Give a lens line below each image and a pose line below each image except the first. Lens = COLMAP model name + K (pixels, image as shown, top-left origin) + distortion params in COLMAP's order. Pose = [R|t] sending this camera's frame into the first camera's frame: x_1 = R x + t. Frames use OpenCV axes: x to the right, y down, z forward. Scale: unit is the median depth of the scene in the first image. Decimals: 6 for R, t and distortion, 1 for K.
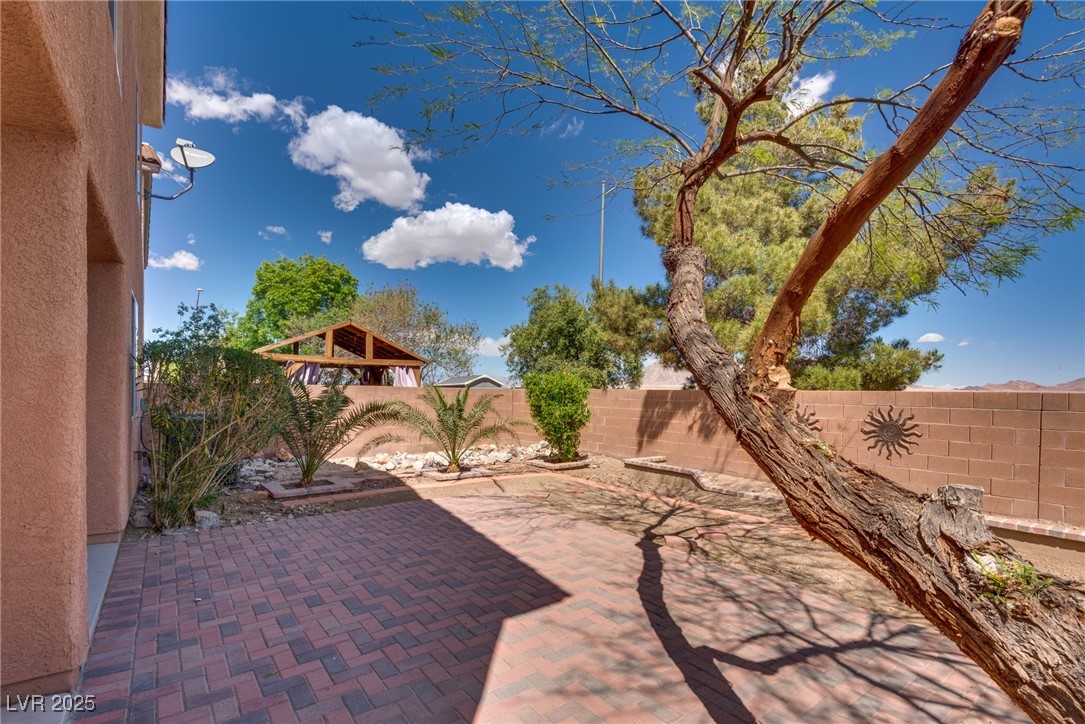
lens RADIAL K [[504.4, 0, 537.5], [0, 504.4, 390.6], [0, 0, 1]] dist [0.026314, -0.019657]
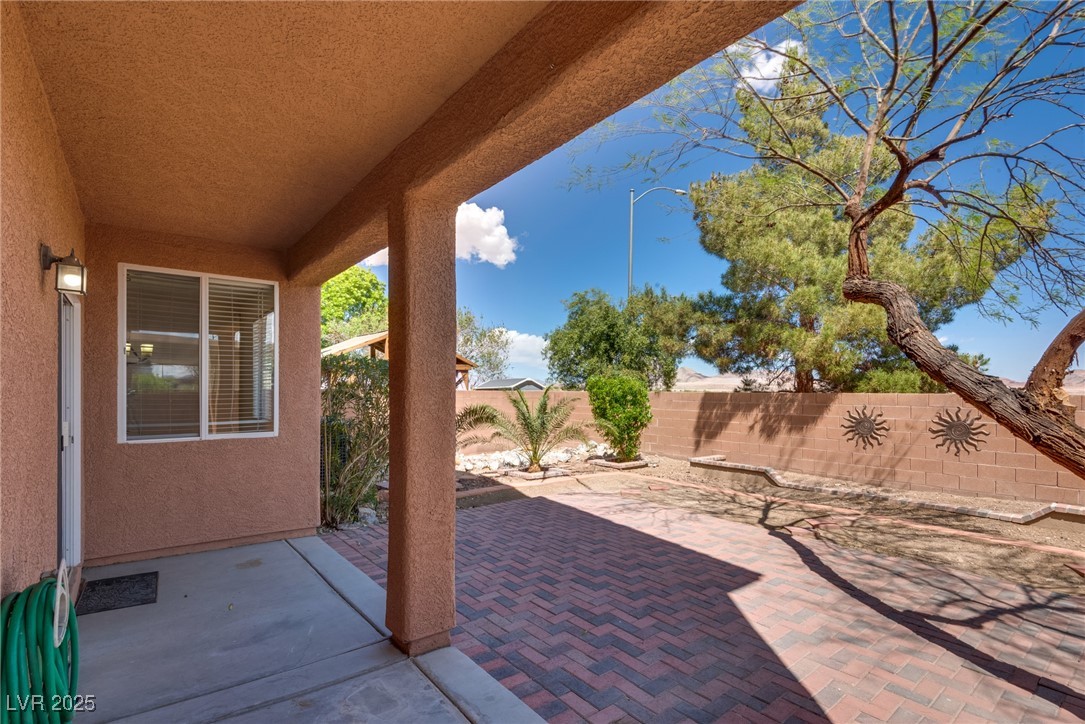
lens RADIAL K [[513.1, 0, 519.8], [0, 513.1, 382.7], [0, 0, 1]] dist [0.022785, -0.019490]
pose [[0.999842, -0.006100, 0.016676, -0.276378], [0.006324, 0.999890, -0.013401, -0.013973], [-0.016592, 0.013504, 0.999771, -0.102161]]
